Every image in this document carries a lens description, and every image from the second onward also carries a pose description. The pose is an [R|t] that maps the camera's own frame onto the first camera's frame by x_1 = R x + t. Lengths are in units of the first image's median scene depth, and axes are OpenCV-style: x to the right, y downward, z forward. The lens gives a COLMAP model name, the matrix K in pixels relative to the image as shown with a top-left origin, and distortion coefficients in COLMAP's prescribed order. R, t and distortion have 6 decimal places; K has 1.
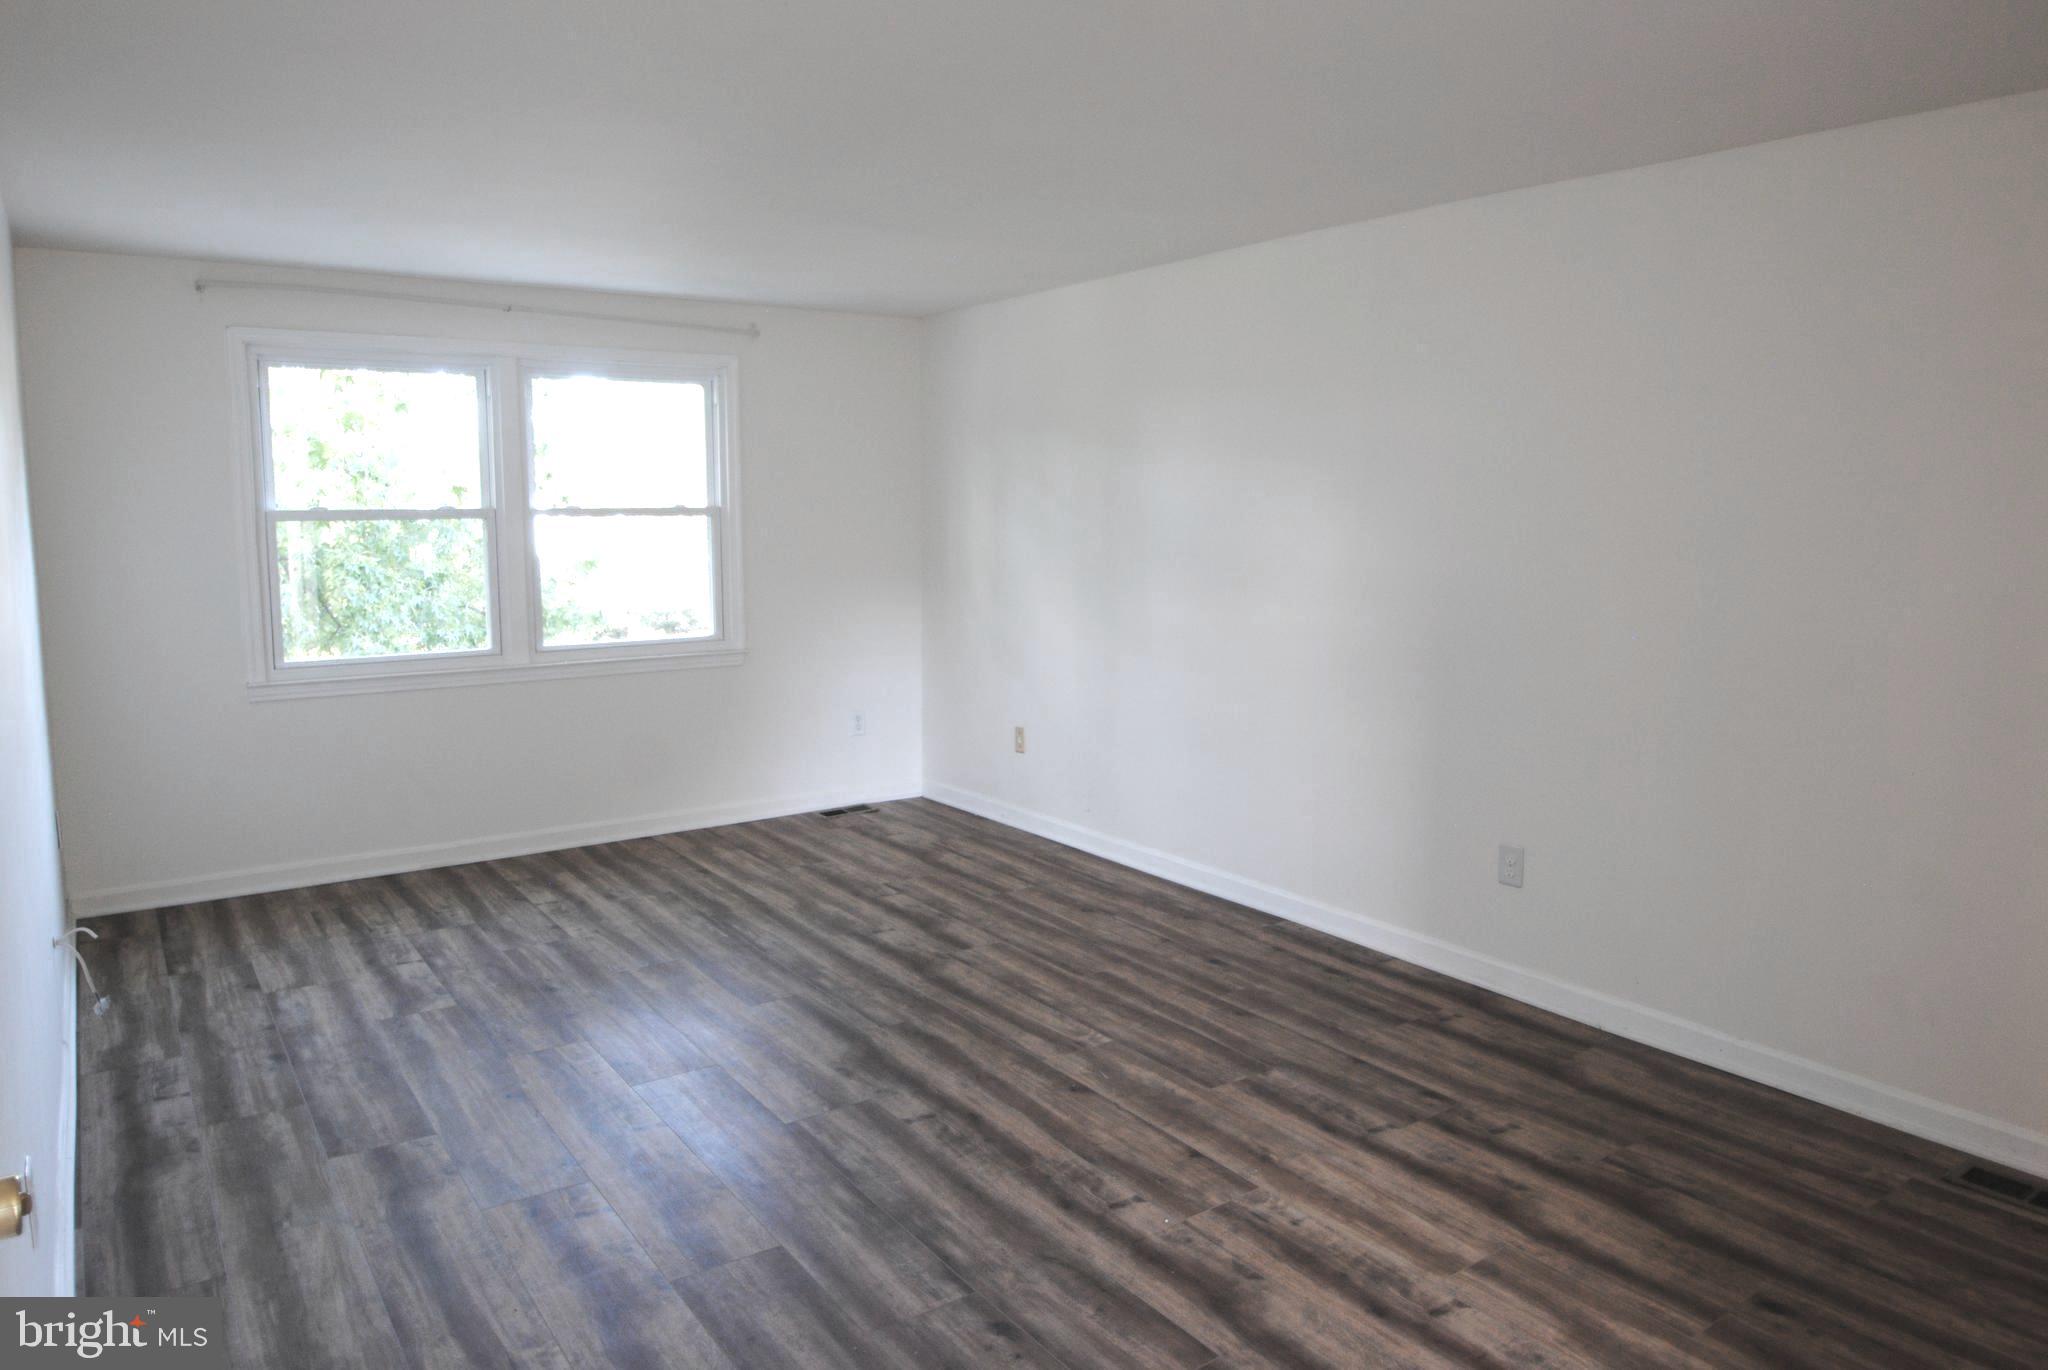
lens RADIAL K [[1346.5, 0, 972.5], [0, 1346.5, 669.6], [0, 0, 1]] dist [-0.022471, -0.007710]
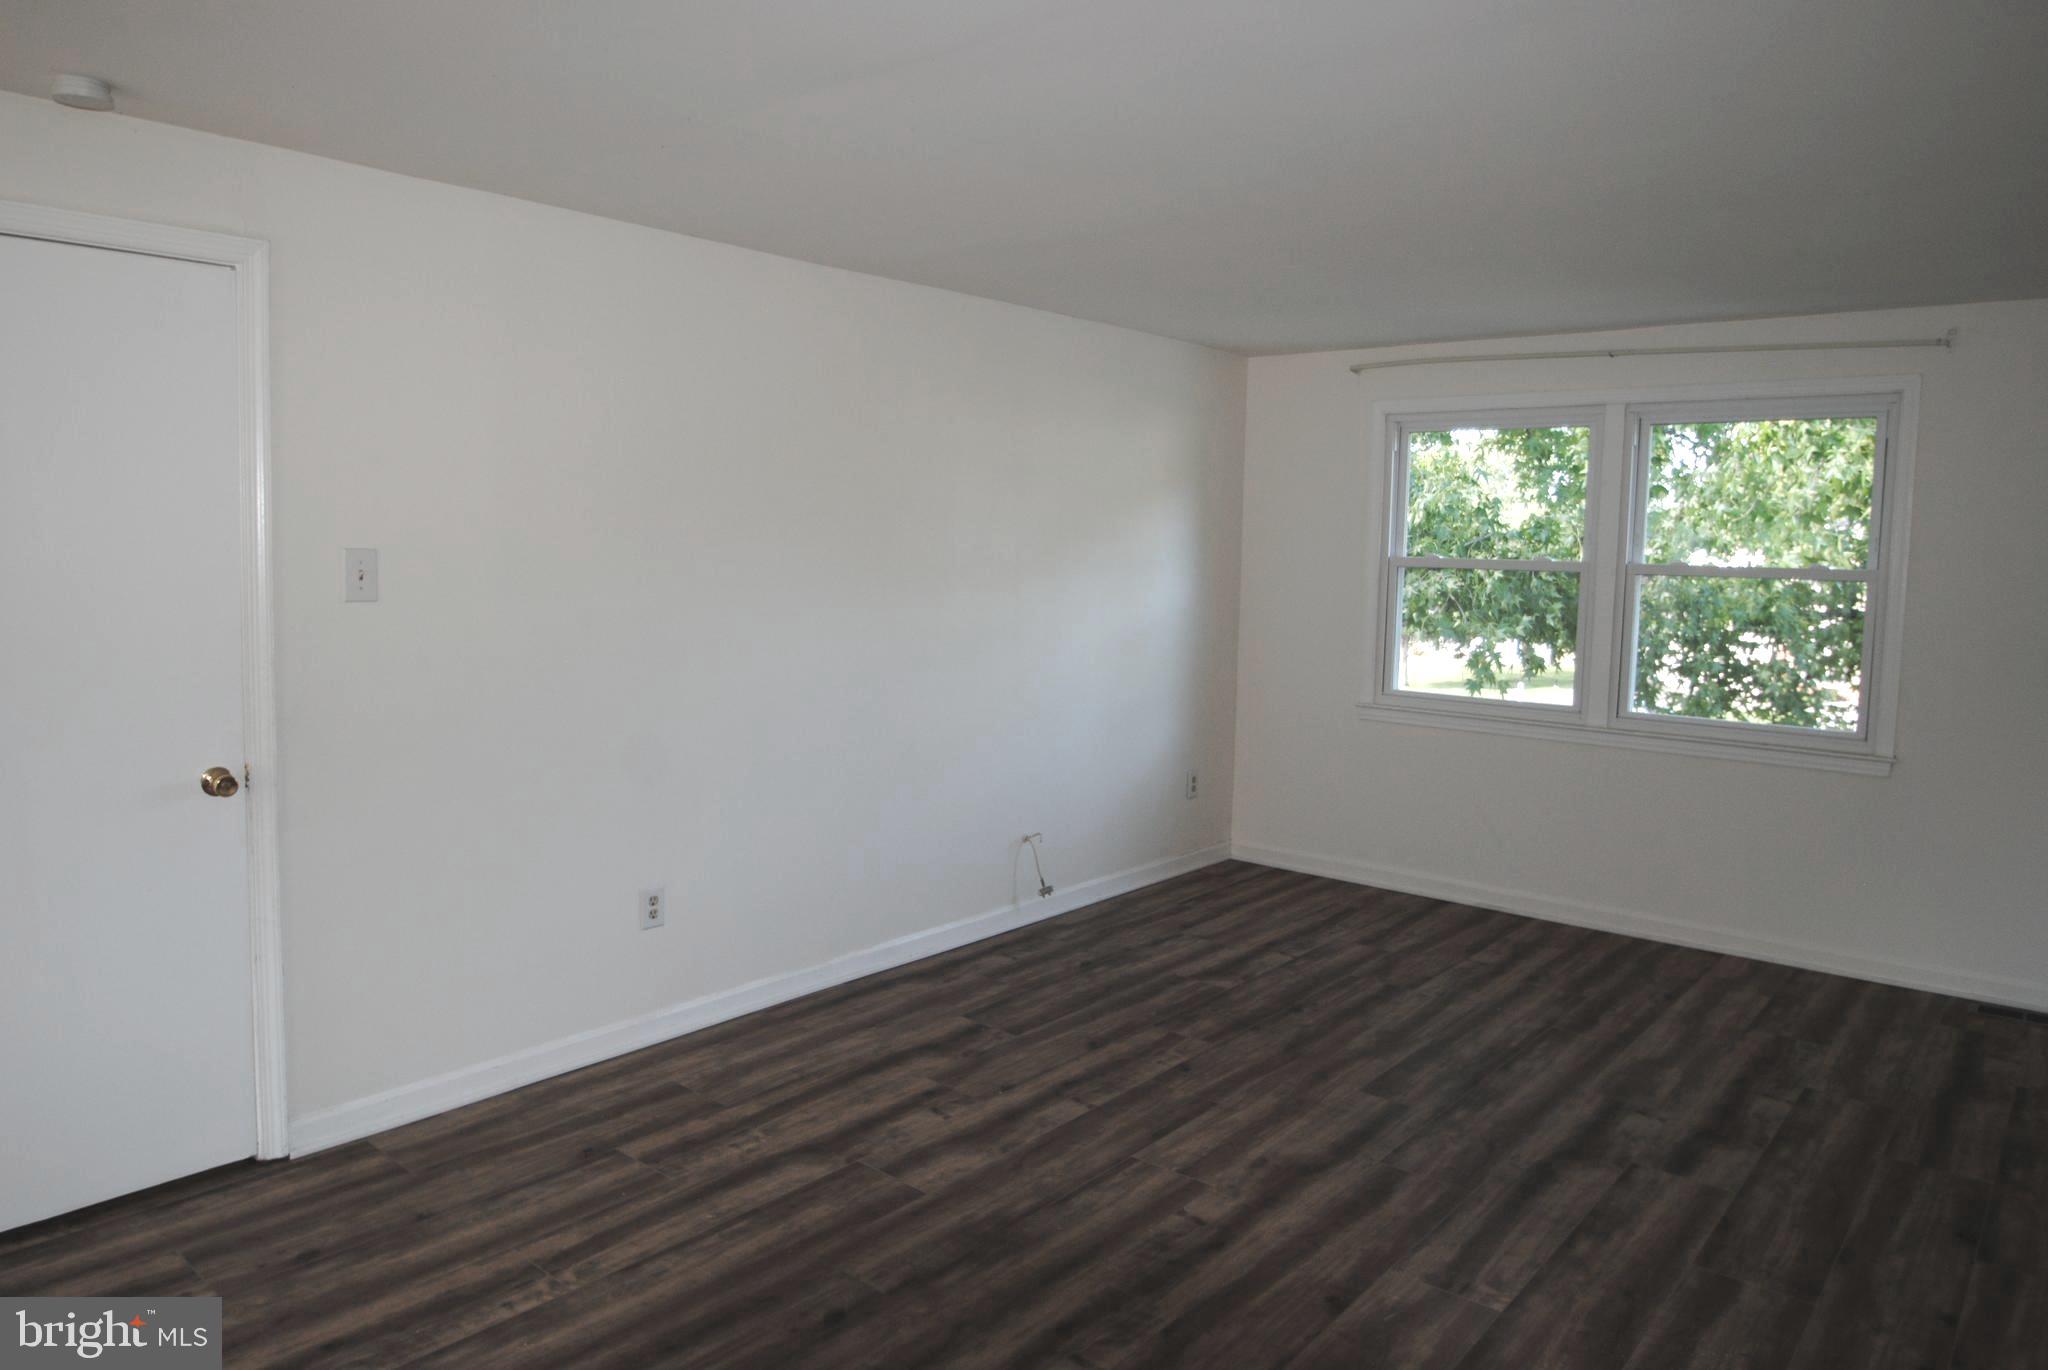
lens RADIAL K [[1346.5, 0, 1014.9], [0, 1346.5, 656.0], [0, 0, 1]] dist [-0.022471, -0.007710]
pose [[0.265167, 0.092683, -0.959738, 0.615420], [-0.140249, 0.988491, 0.056710, -0.065603], [0.953948, 0.119565, 0.275114, 0.463133]]
